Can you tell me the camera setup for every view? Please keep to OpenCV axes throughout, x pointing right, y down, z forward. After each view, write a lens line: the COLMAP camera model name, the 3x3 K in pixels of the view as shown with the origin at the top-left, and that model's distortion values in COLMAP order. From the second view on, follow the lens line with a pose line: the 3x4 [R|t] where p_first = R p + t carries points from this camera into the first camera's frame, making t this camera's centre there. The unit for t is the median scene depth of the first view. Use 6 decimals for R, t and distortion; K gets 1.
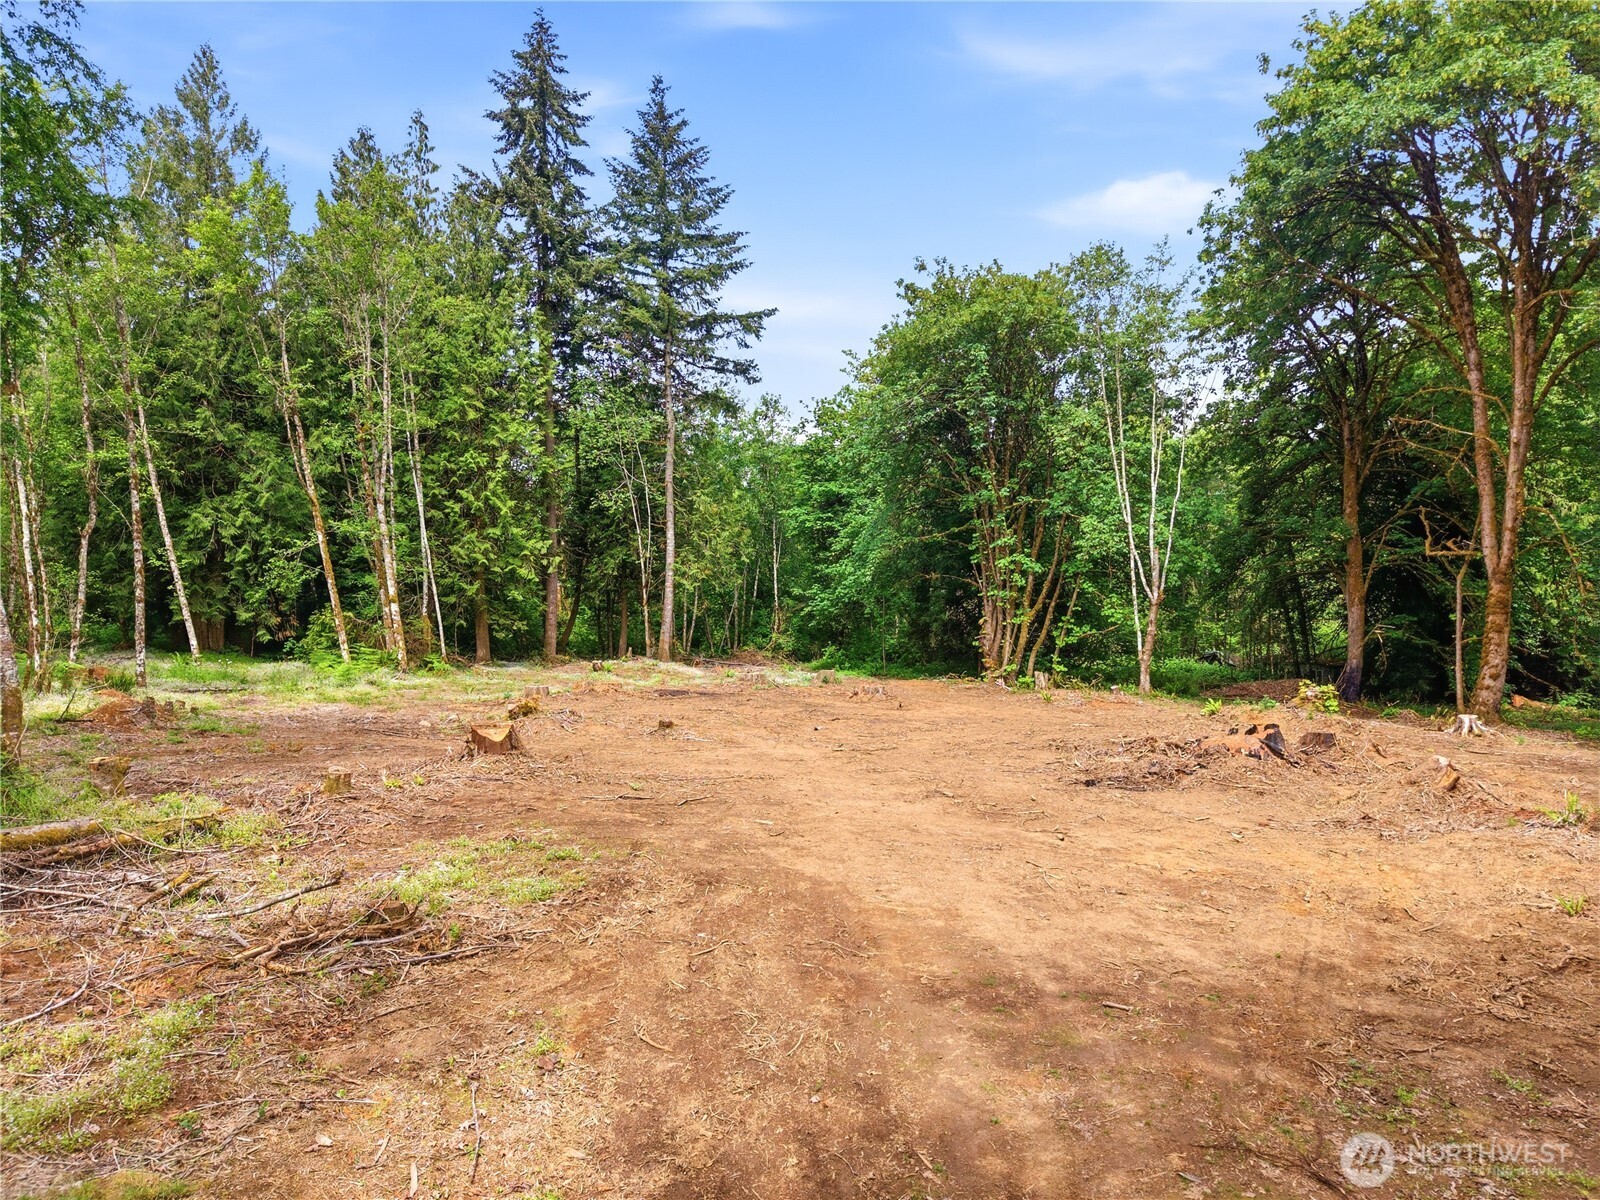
lens RADIAL K [[1081.8, 0, 800.0], [0, 1081.8, 600.0], [0, 0, 1]] dist [0.055289, -0.119117]
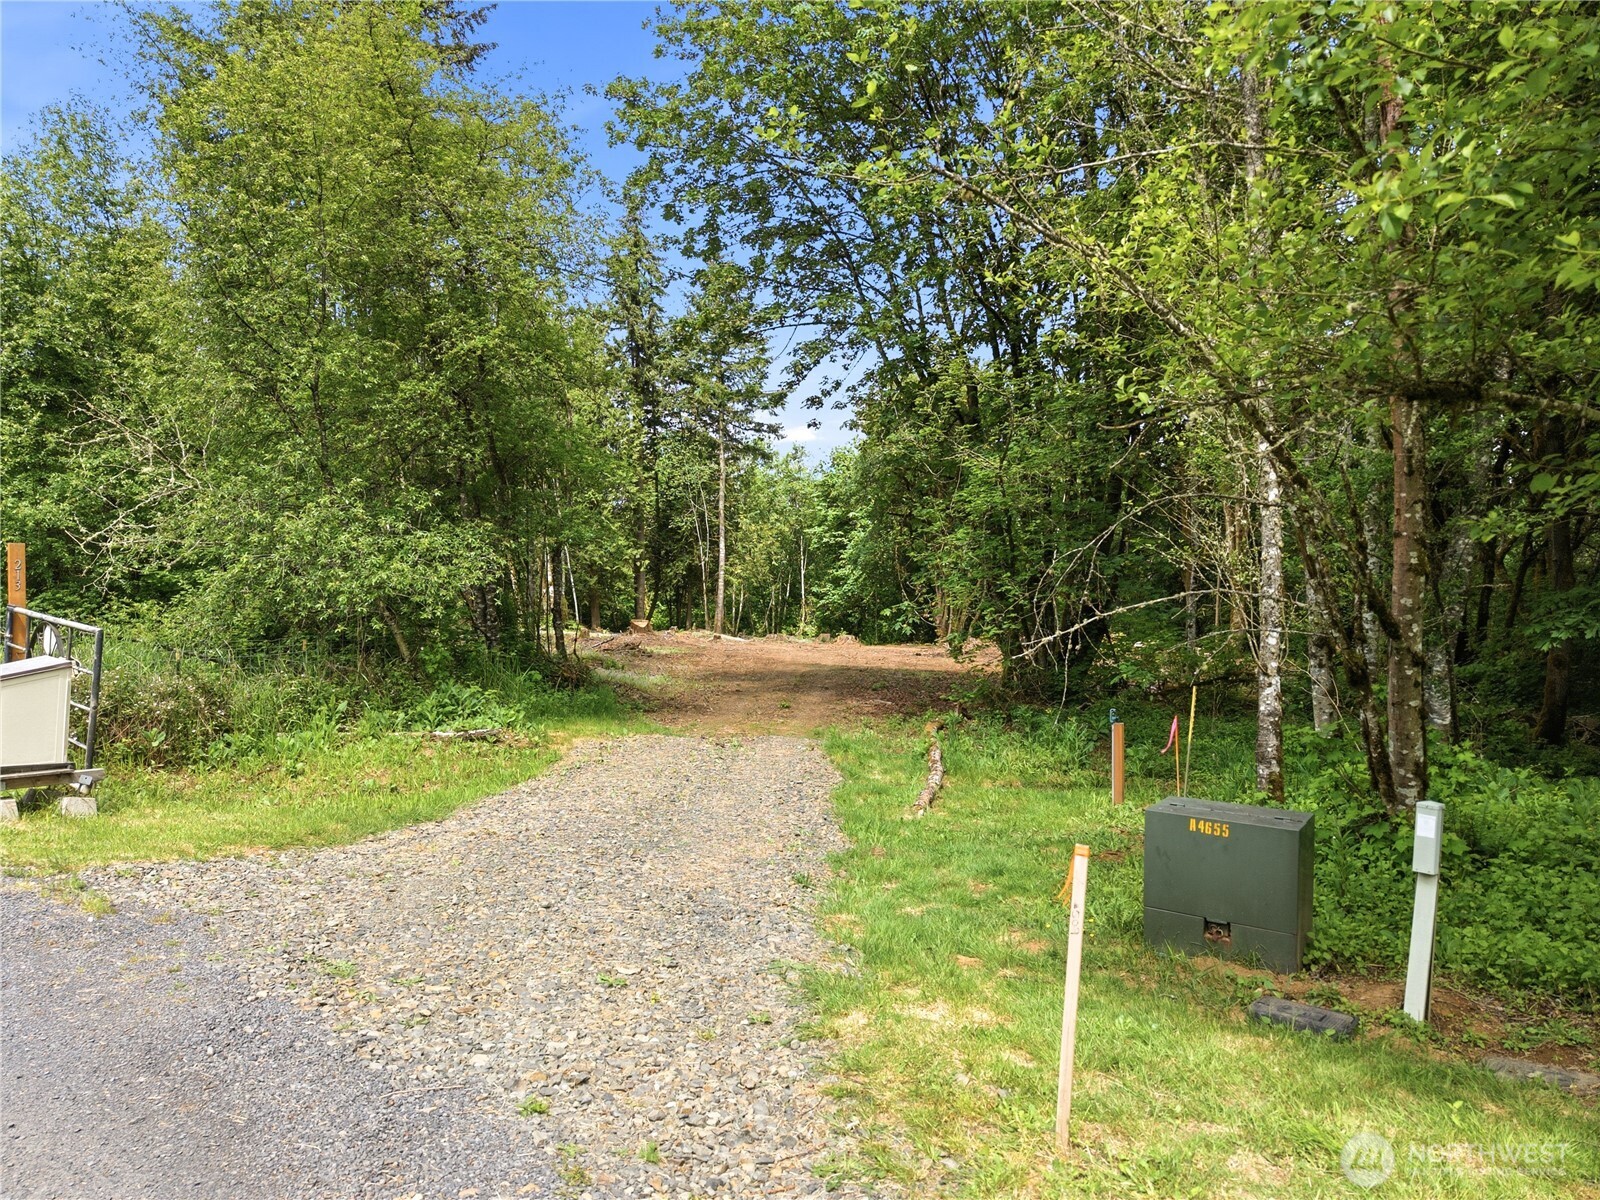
lens RADIAL K [[1081.8, 0, 800.0], [0, 1081.8, 600.0], [0, 0, 1]] dist [0.055289, -0.119117]
pose [[0.998851, 0.000242, -0.047916, 0.050098], [-0.001201, 0.999799, -0.020001, 0.038532], [0.047902, 0.020036, 0.998651, -0.411958]]
